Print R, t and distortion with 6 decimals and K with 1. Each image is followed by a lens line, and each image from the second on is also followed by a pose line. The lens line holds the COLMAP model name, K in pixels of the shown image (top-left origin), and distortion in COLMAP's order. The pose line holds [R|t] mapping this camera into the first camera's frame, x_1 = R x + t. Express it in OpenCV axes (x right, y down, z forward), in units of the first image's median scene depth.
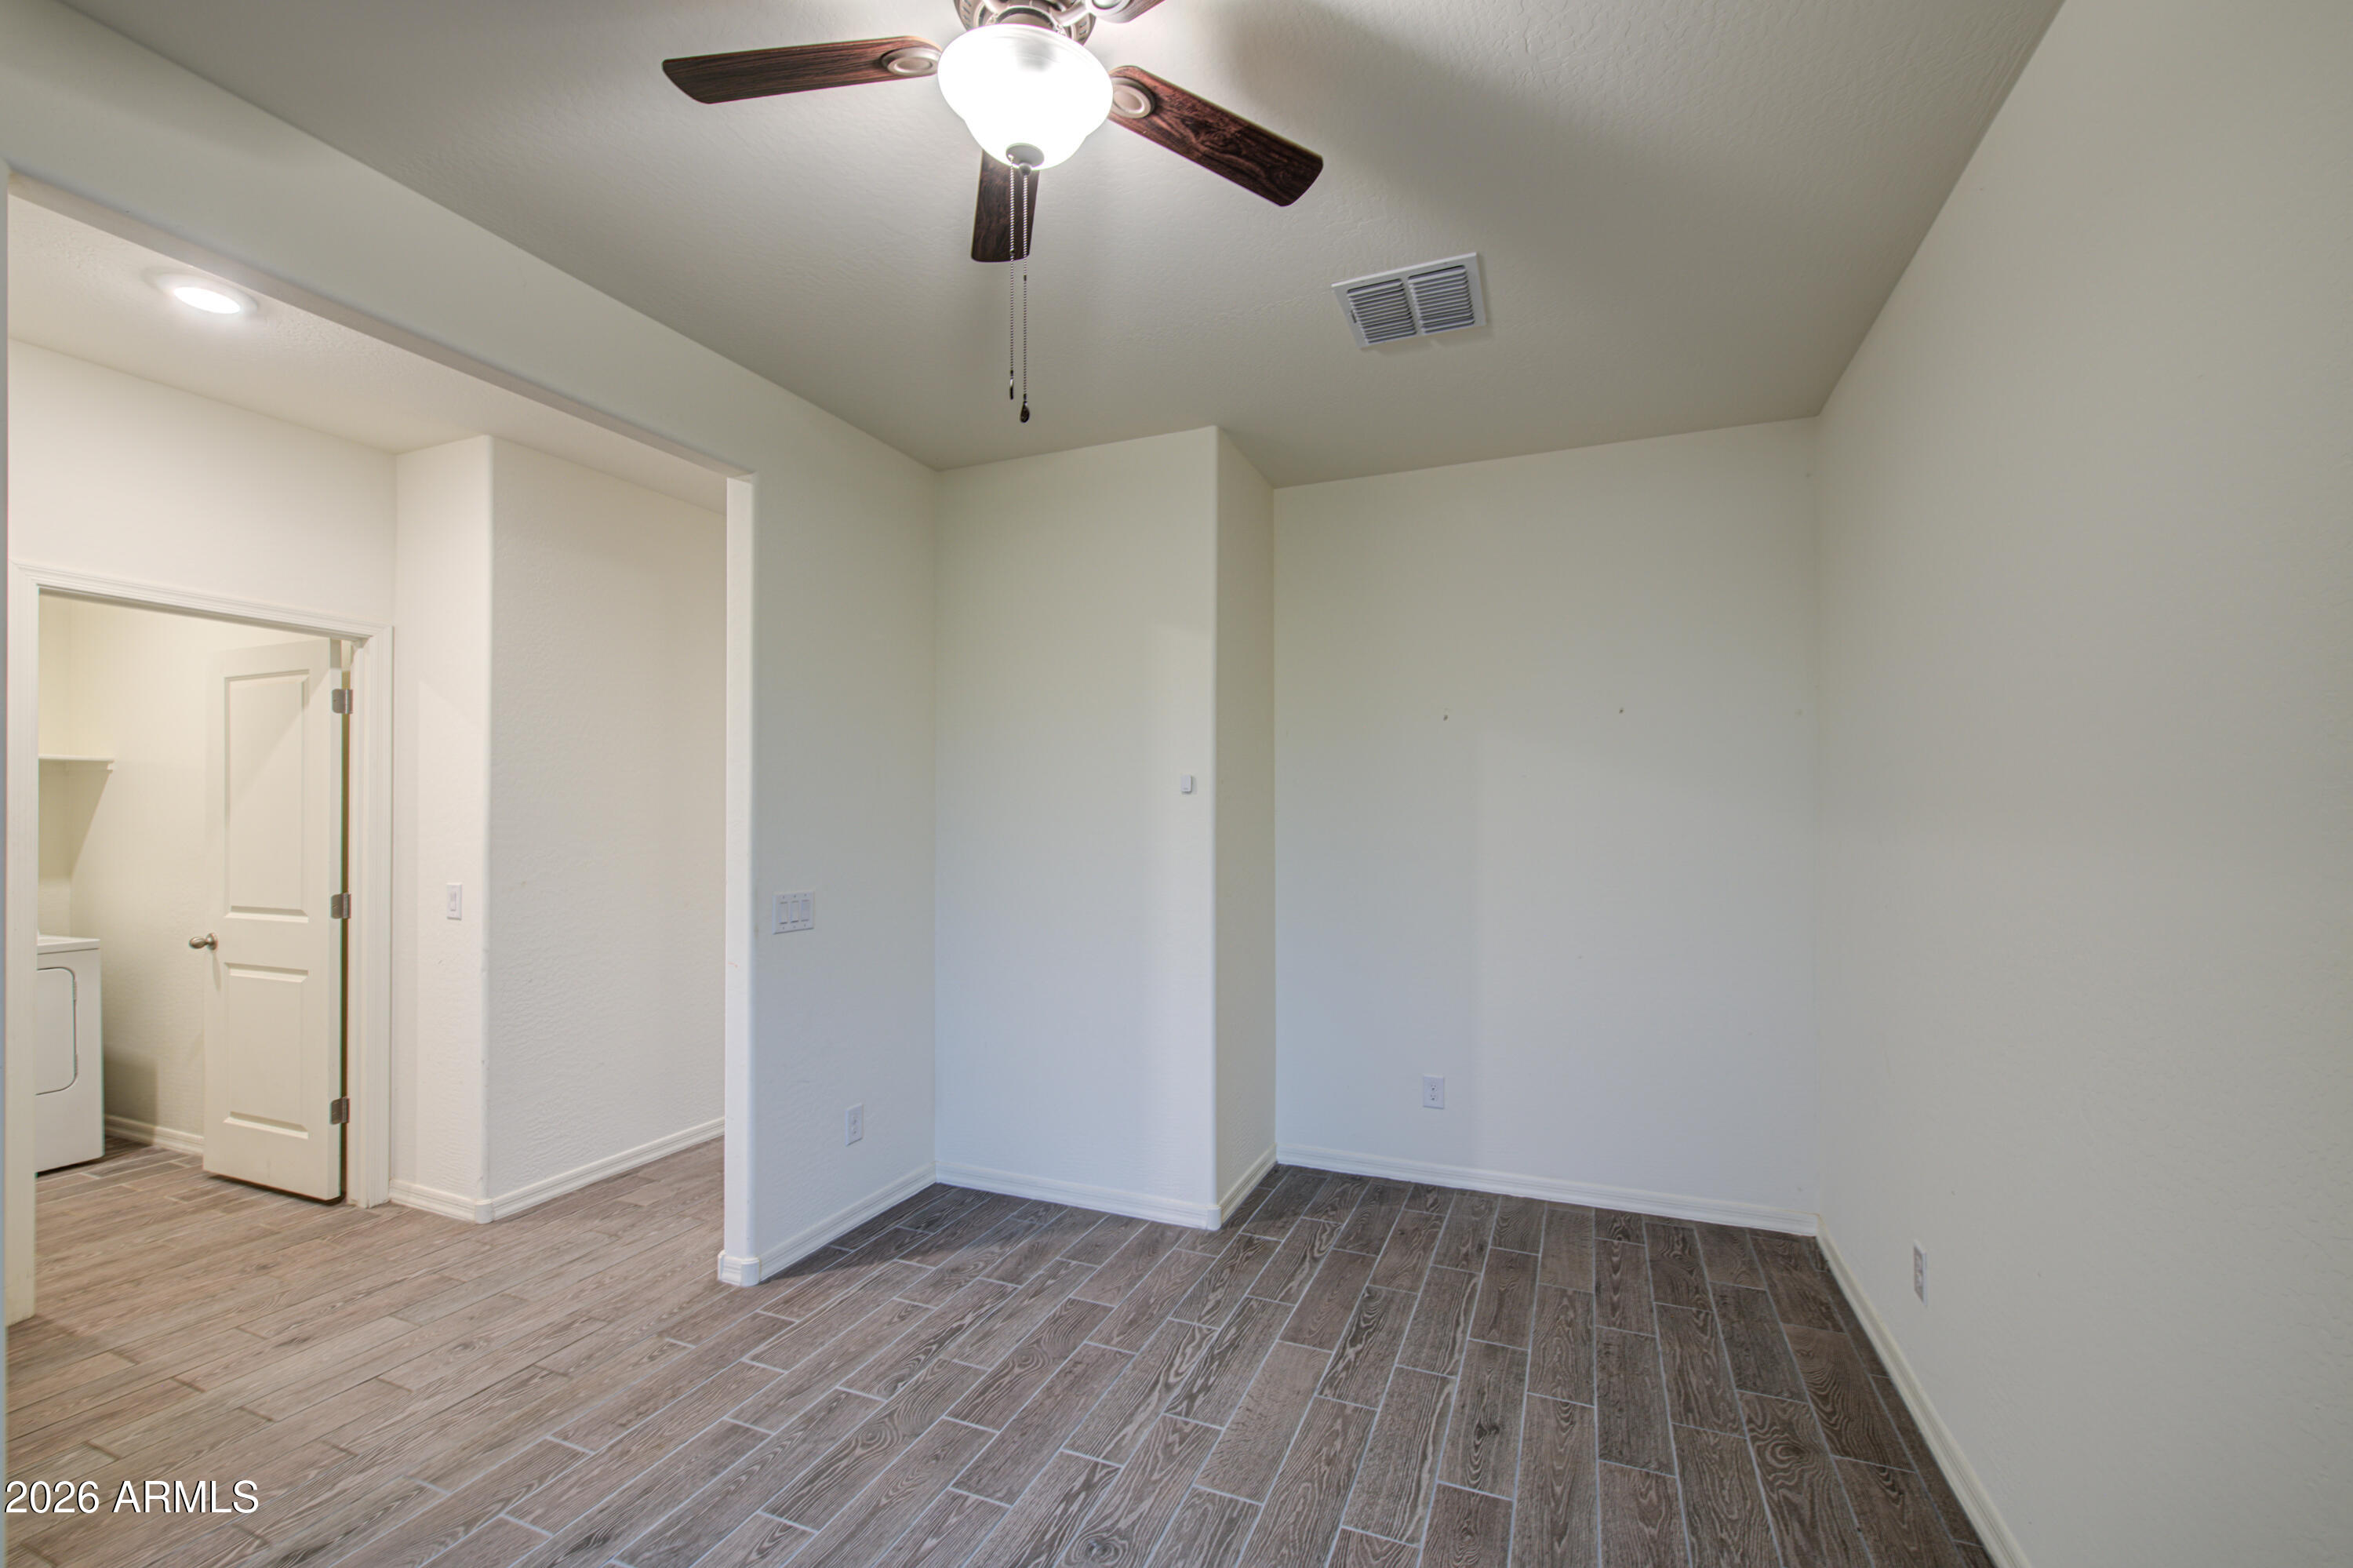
lens RADIAL K [[972.4, 0, 1179.0], [0, 972.4, 815.2], [0, 0, 1]] dist [0.000248, -0.000159]
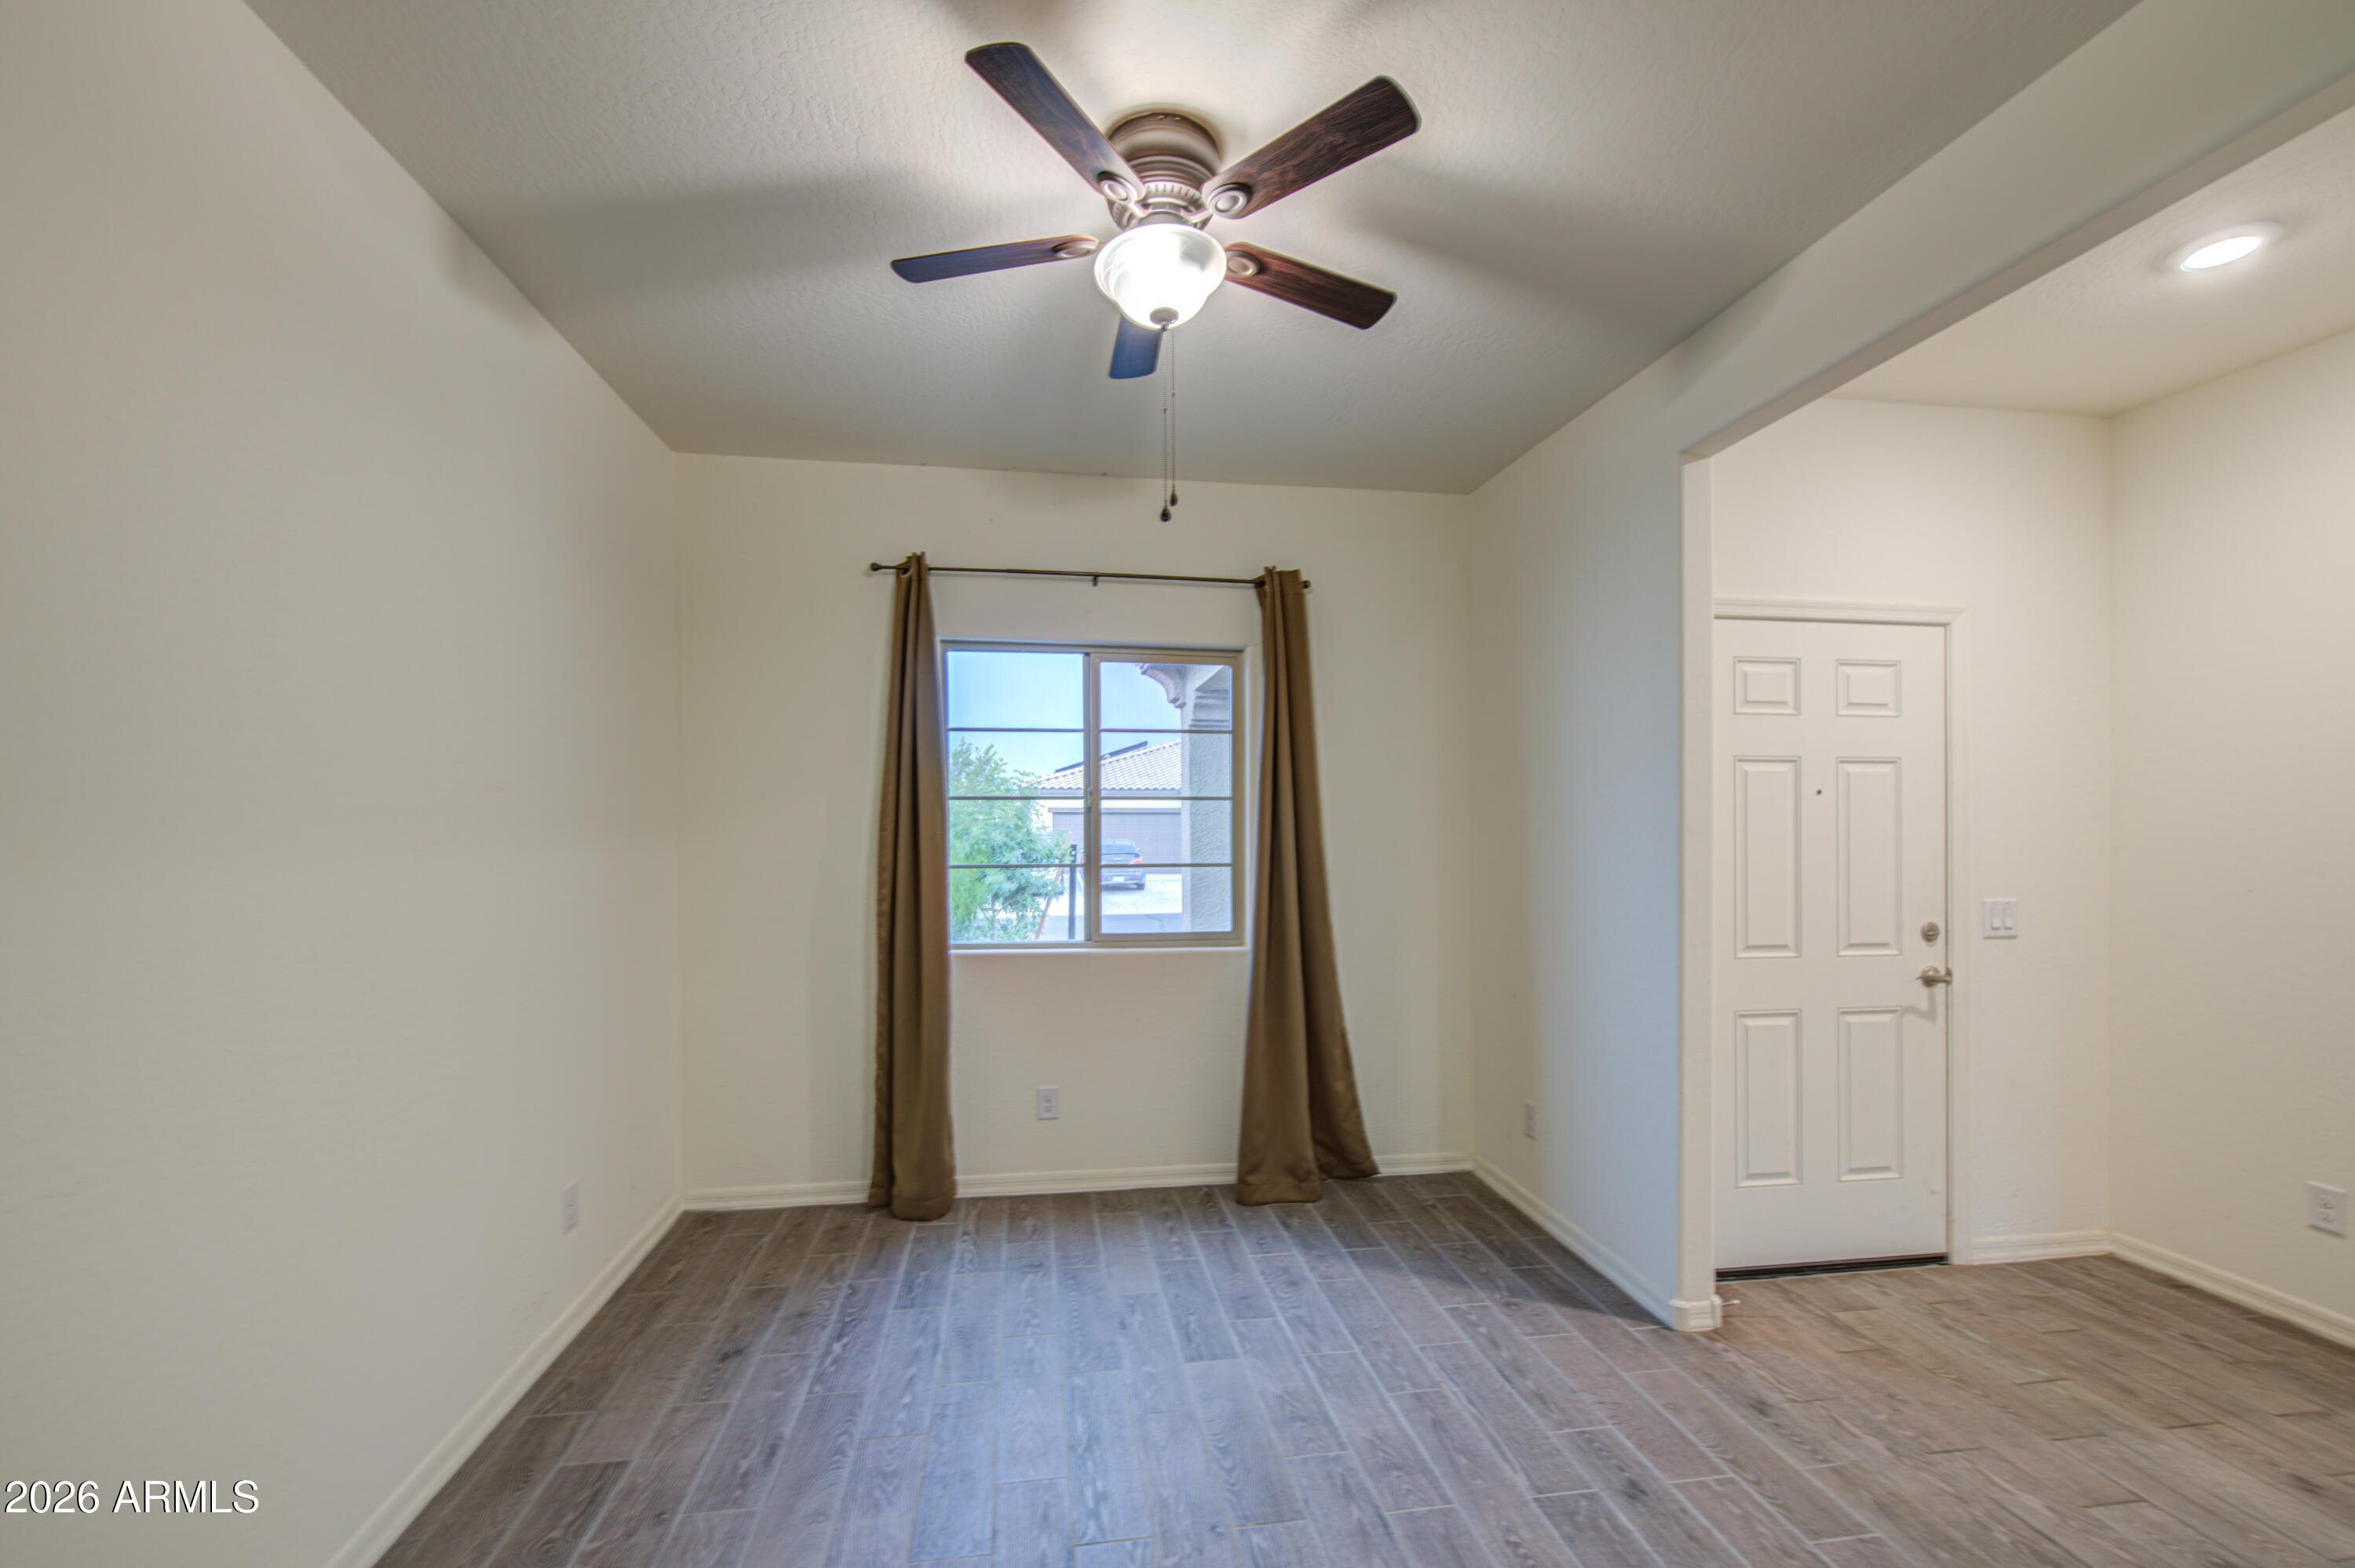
lens RADIAL K [[973.0, 0, 1180.0], [0, 973.0, 815.3], [0, 0, 1]] dist [0.000248, -0.000159]
pose [[-0.853380, -0.009996, -0.521193, 0.317810], [-0.003272, 0.999899, -0.013821, 0.013958], [0.521278, -0.010090, -0.853327, 1.345948]]
